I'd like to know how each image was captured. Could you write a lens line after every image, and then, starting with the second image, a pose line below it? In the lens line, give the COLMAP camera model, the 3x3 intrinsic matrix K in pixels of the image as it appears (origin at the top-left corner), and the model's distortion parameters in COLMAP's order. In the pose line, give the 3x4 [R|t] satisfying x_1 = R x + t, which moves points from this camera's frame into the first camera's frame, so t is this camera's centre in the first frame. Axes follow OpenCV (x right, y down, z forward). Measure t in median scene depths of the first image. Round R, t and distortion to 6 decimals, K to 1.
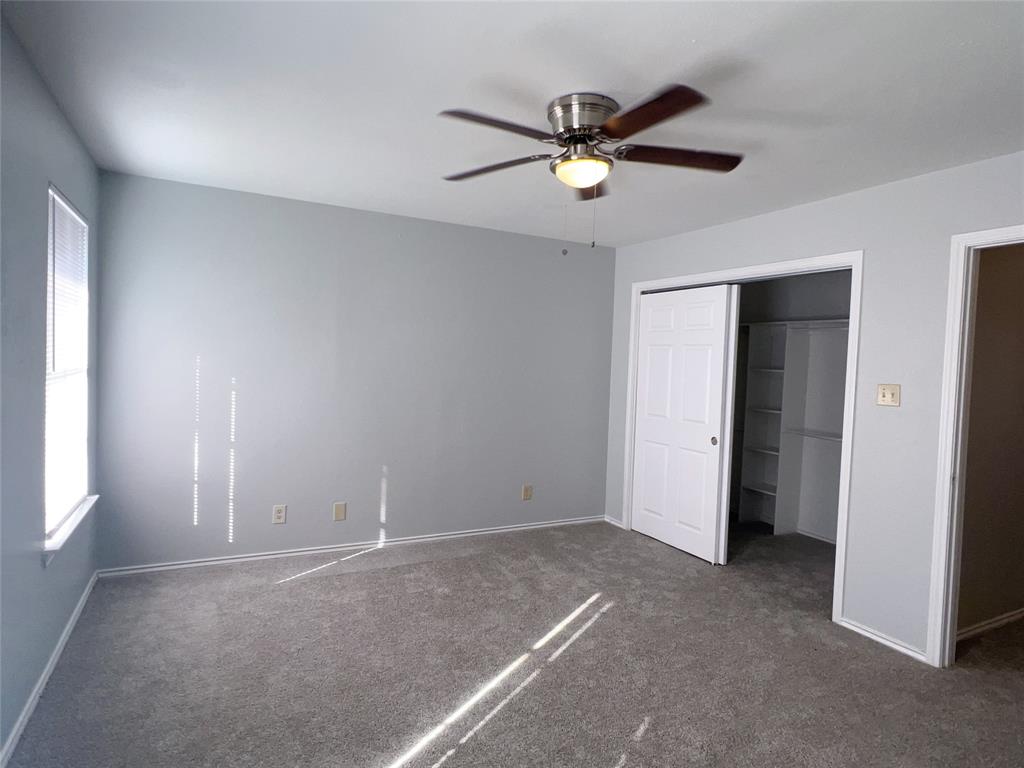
lens RADIAL K [[584.0, 0, 515.9], [0, 584.0, 382.4], [0, 0, 1]] dist [0.000061, -0.000321]
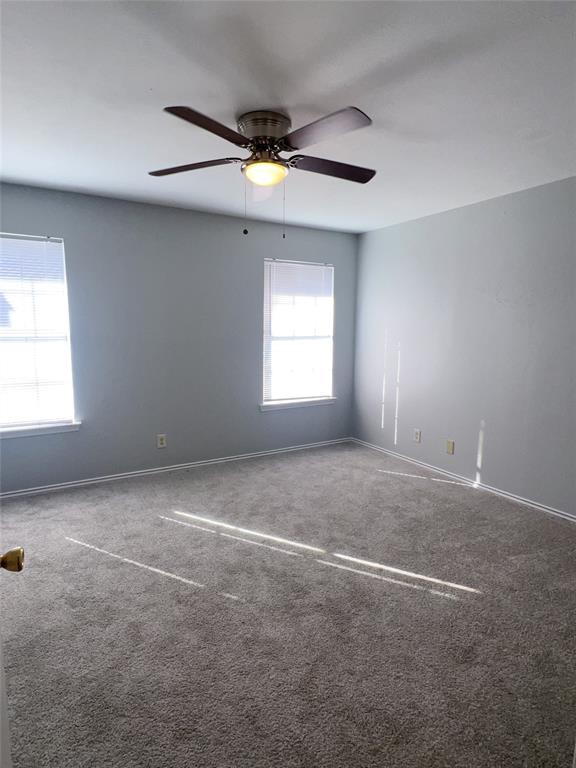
lens RADIAL K [[438.0, 0, 290.5], [0, 438.0, 388.5], [0, 0, 1]] dist [0.000061, -0.000321]
pose [[0.054479, 0.101049, -0.993389, 0.700445], [-0.049897, 0.993899, 0.098365, 0.015557], [0.997267, 0.044208, 0.059189, 0.643148]]
